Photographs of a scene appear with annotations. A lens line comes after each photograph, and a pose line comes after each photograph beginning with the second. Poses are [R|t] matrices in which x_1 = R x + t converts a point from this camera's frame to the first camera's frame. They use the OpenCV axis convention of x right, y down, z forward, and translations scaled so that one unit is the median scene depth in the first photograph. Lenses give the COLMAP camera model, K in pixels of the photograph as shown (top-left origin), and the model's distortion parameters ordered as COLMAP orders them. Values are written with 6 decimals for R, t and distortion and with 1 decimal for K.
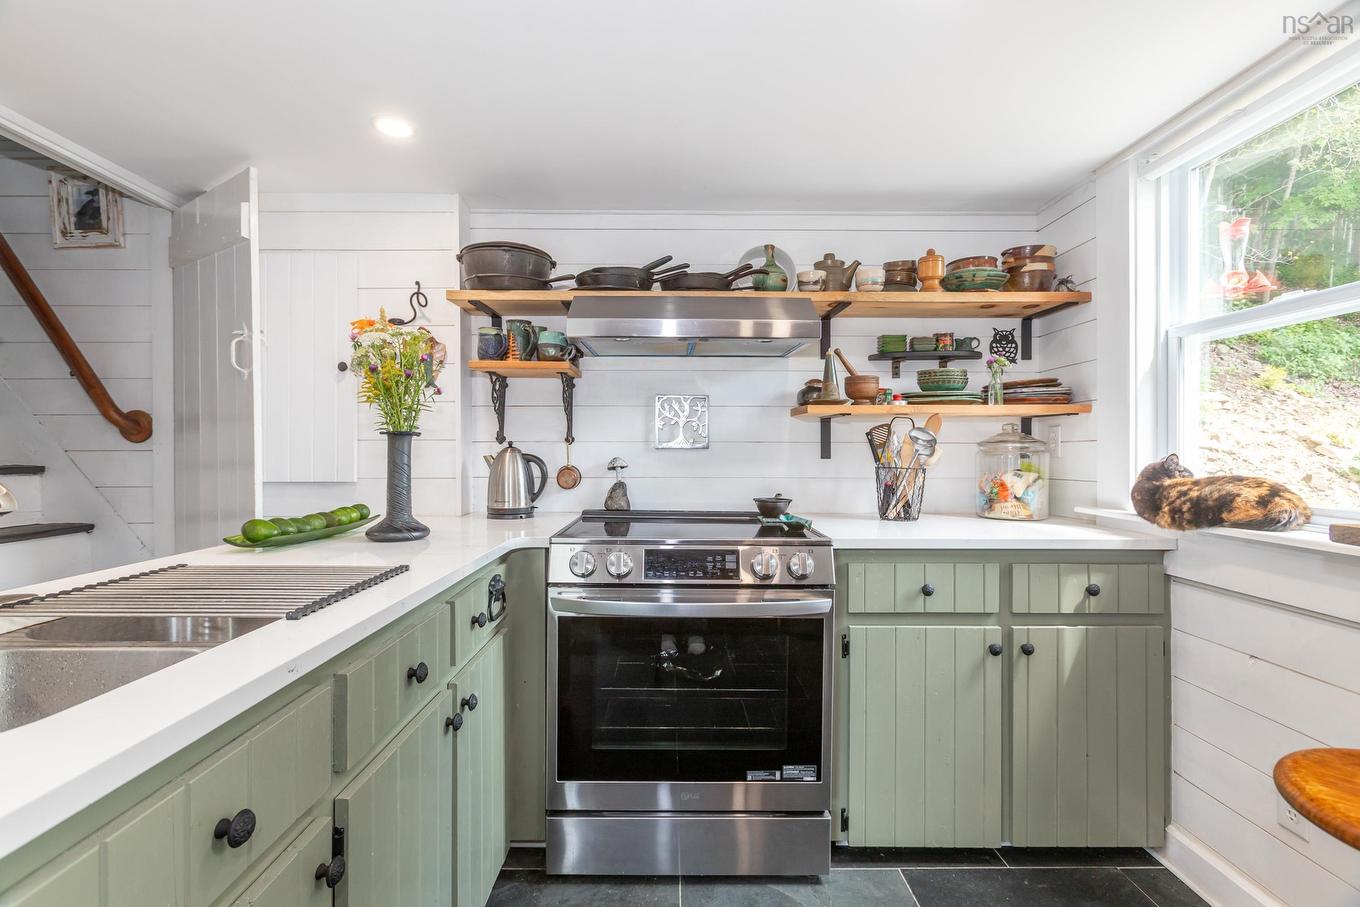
lens RADIAL K [[607.8, 0, 677.7], [0, 607.8, 452.9], [0, 0, 1]] dist [-0.015058, 0.012719]
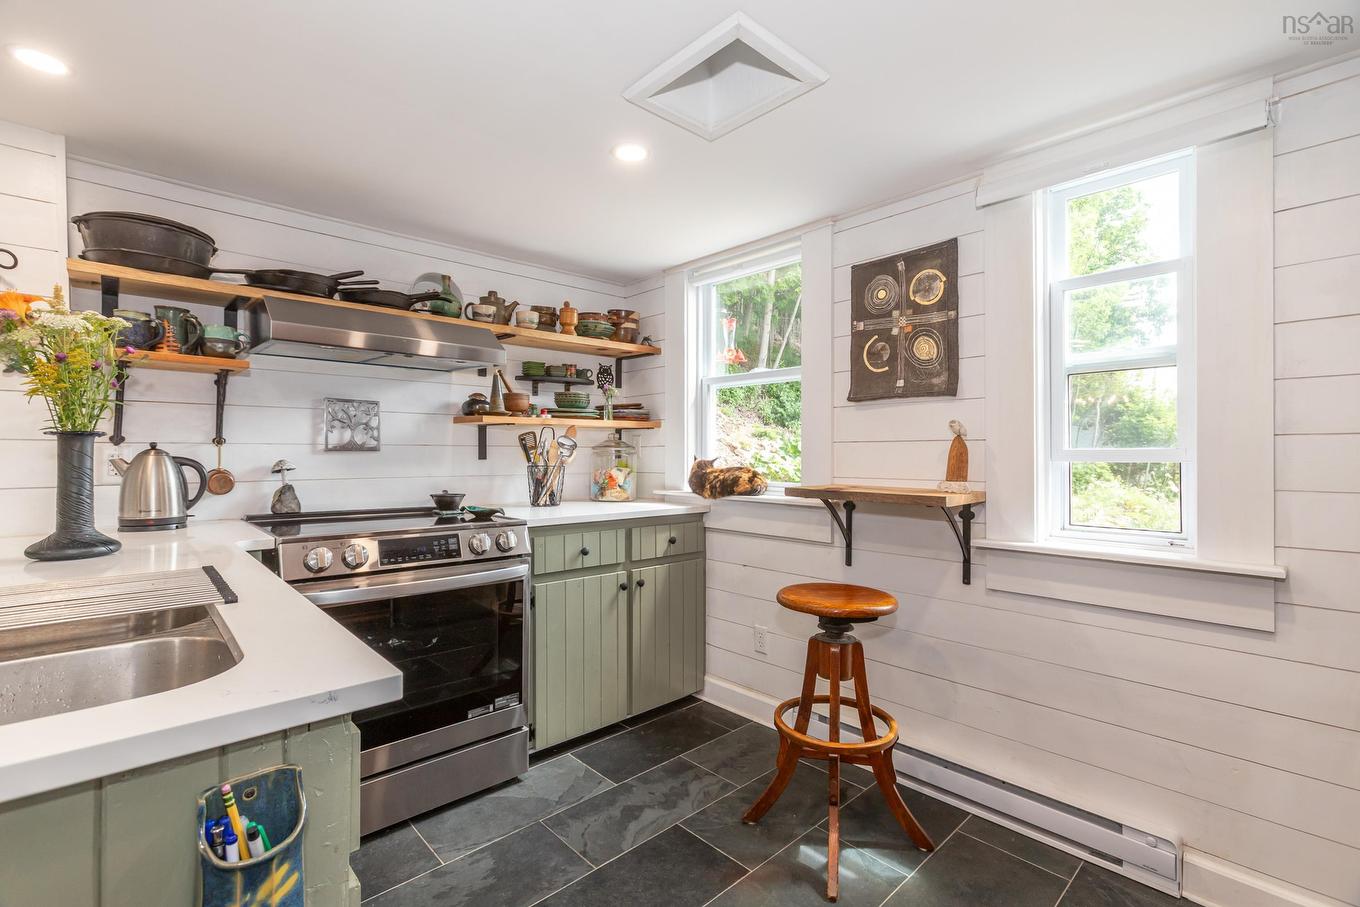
lens RADIAL K [[619.0, 0, 668.4], [0, 619.0, 455.9], [0, 0, 1]] dist [-0.019683, 0.022666]
pose [[0.747825, -0.004016, 0.663884, -0.321735], [0.002573, 0.999992, 0.003151, -0.000412], [-0.663891, -0.000648, 0.747829, -0.168261]]
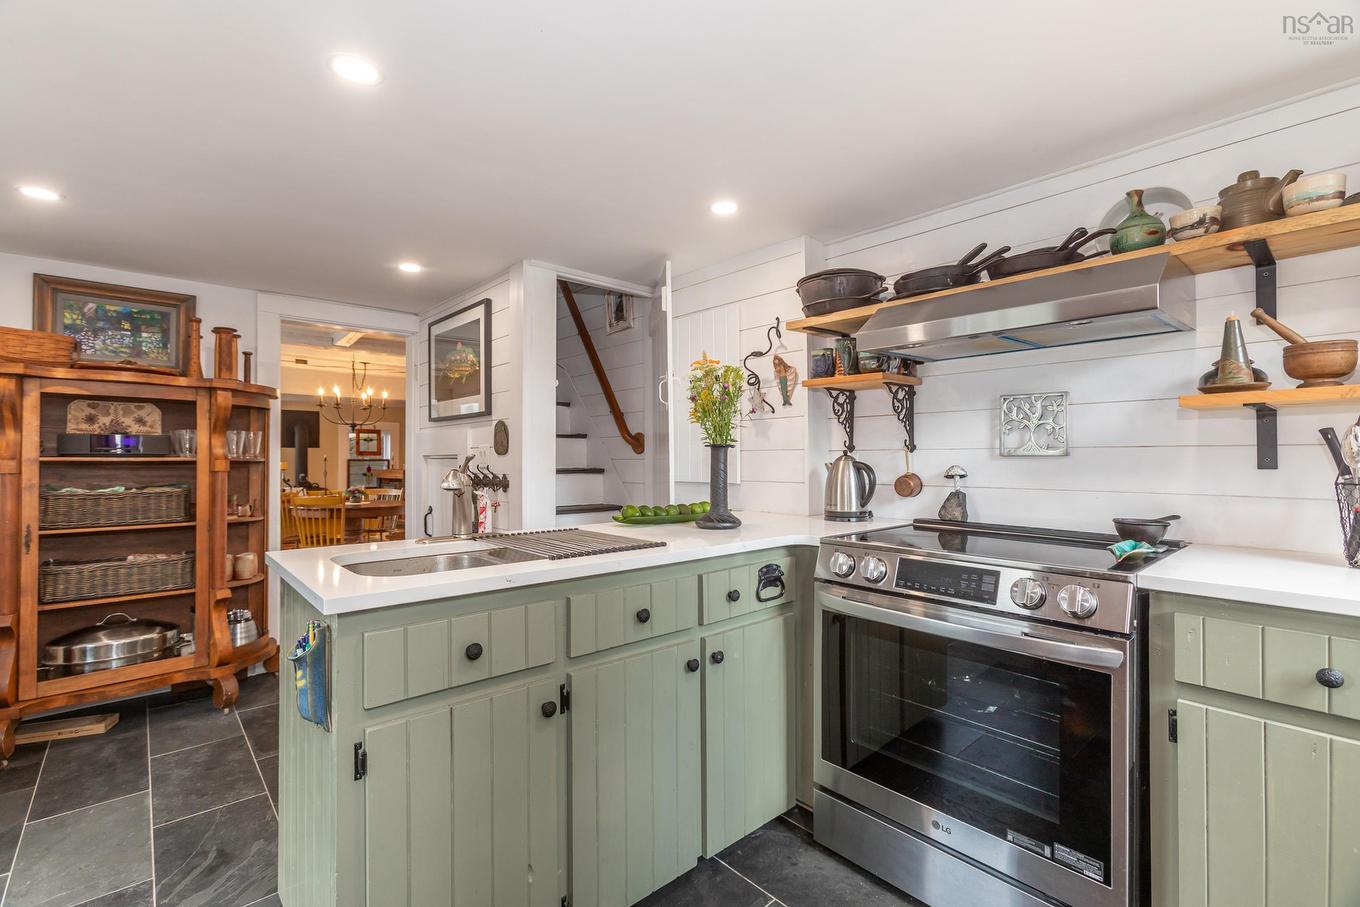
lens RADIAL K [[619.0, 0, 668.4], [0, 619.0, 455.9], [0, 0, 1]] dist [-0.019683, 0.022666]
pose [[0.654146, -0.005605, -0.756348, 0.363176], [0.000770, 0.999977, -0.006744, -0.001388], [0.756368, 0.003829, 0.654135, 0.042384]]
